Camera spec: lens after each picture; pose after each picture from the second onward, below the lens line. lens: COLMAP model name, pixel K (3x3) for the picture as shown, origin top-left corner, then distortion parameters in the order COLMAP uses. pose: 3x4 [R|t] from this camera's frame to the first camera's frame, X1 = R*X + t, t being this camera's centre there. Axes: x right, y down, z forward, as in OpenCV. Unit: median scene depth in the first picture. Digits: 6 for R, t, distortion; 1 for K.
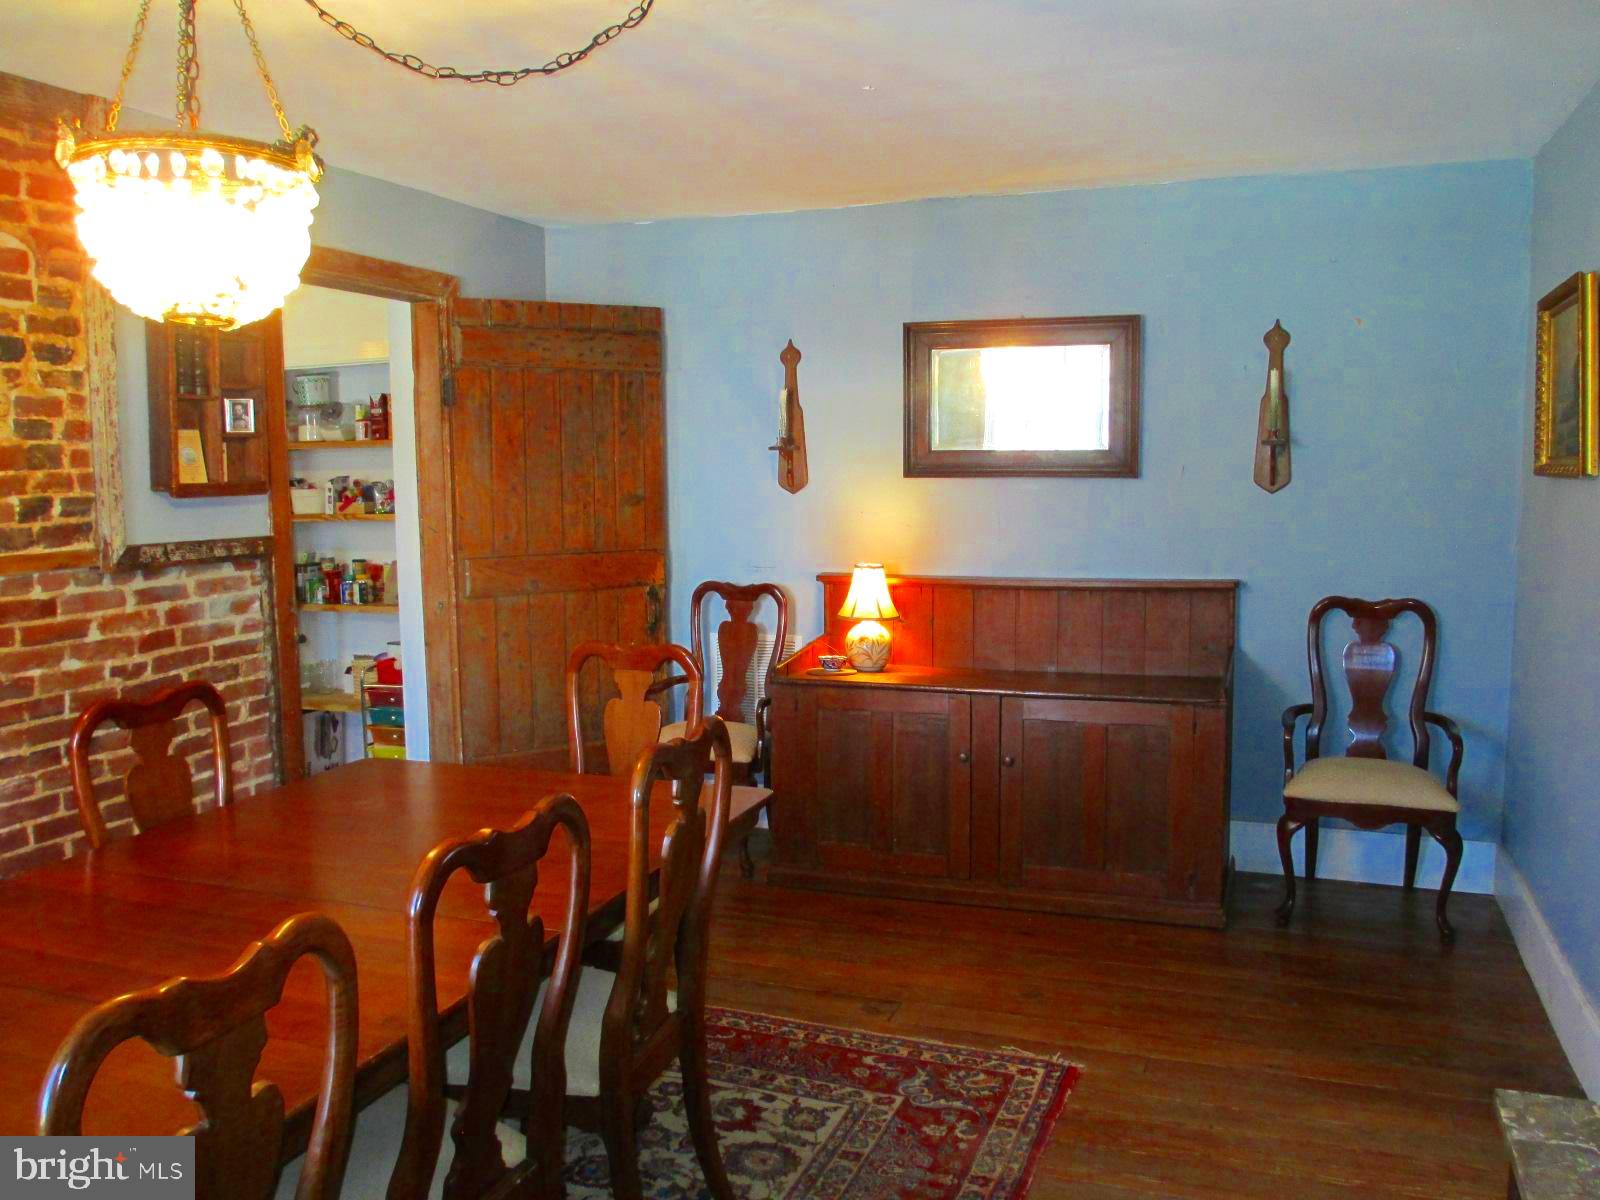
lens RADIAL K [[1341.0, 0, 799.8], [0, 1341.0, 591.6], [0, 0, 1]] dist [-0.015987, -0.010249]
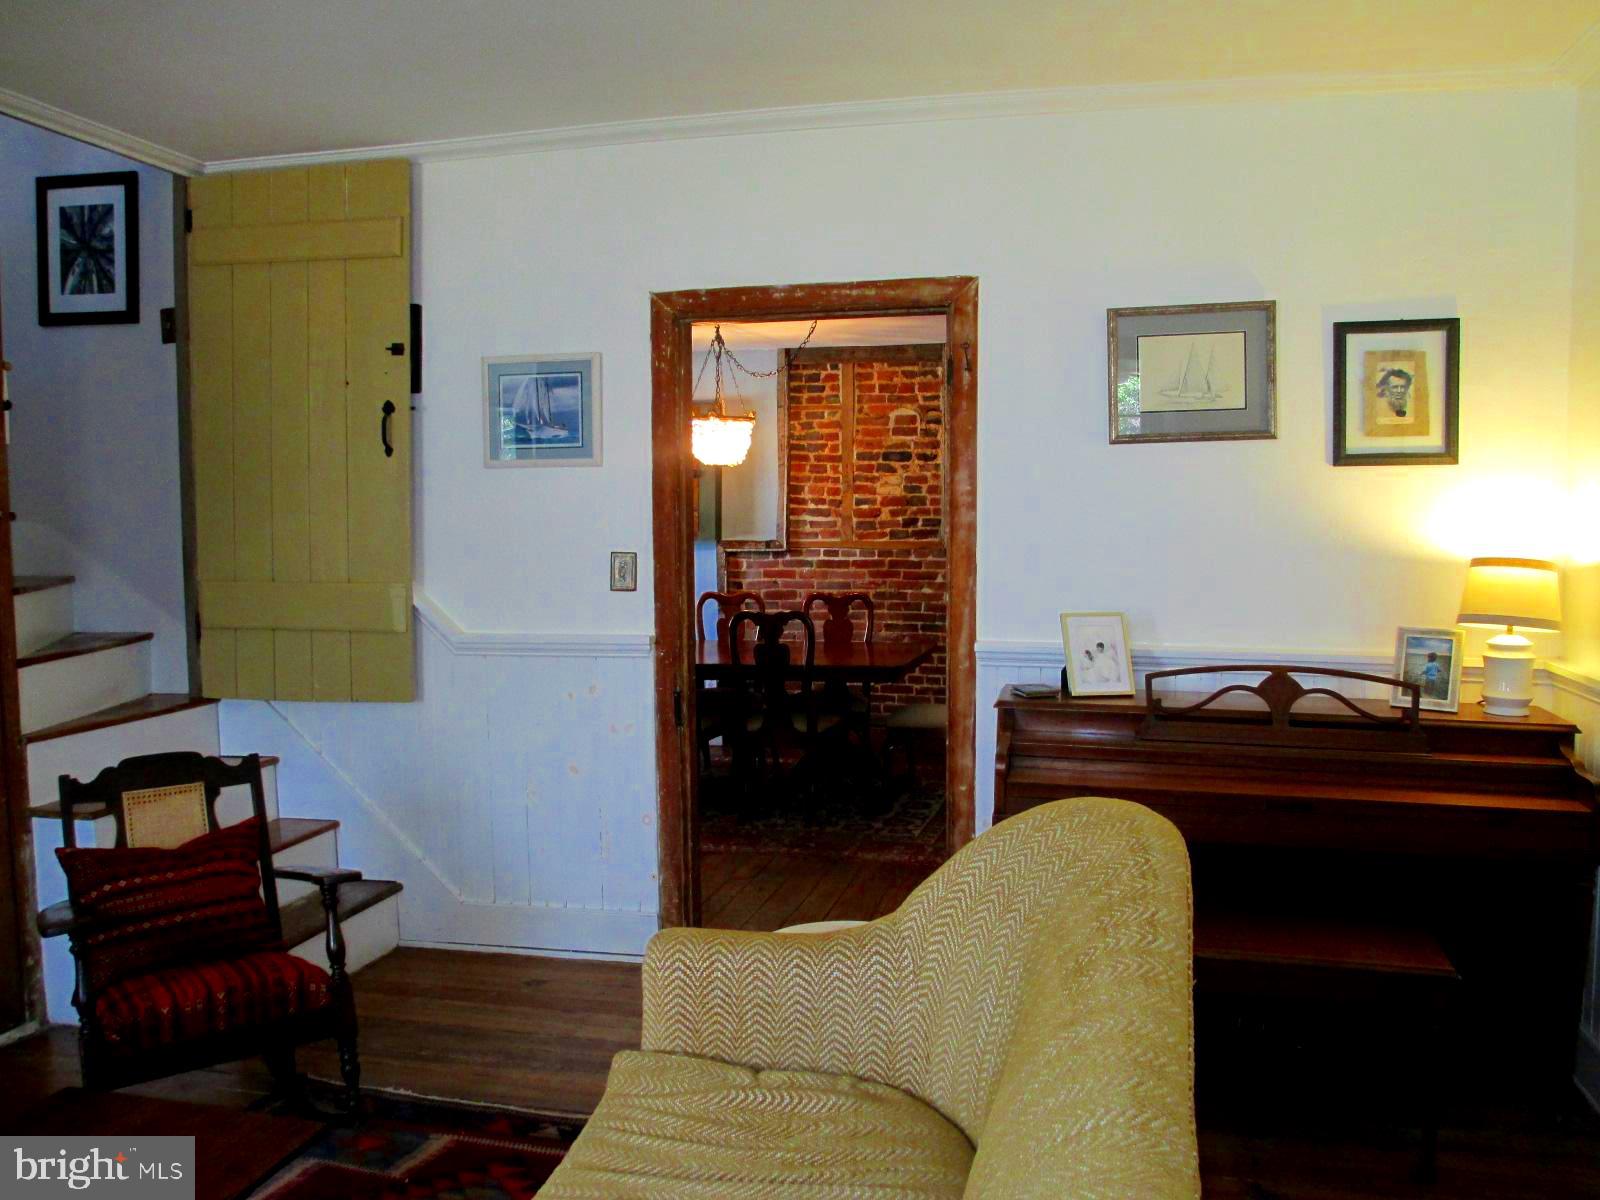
lens RADIAL K [[1341.0, 0, 798.7], [0, 1341.0, 599.7], [0, 0, 1]] dist [-0.015987, -0.010249]
pose [[0.117921, 0.086299, -0.989266, 1.774329], [-0.099698, 0.992212, 0.074672, -0.083350], [0.988005, 0.089823, 0.125607, 0.506490]]
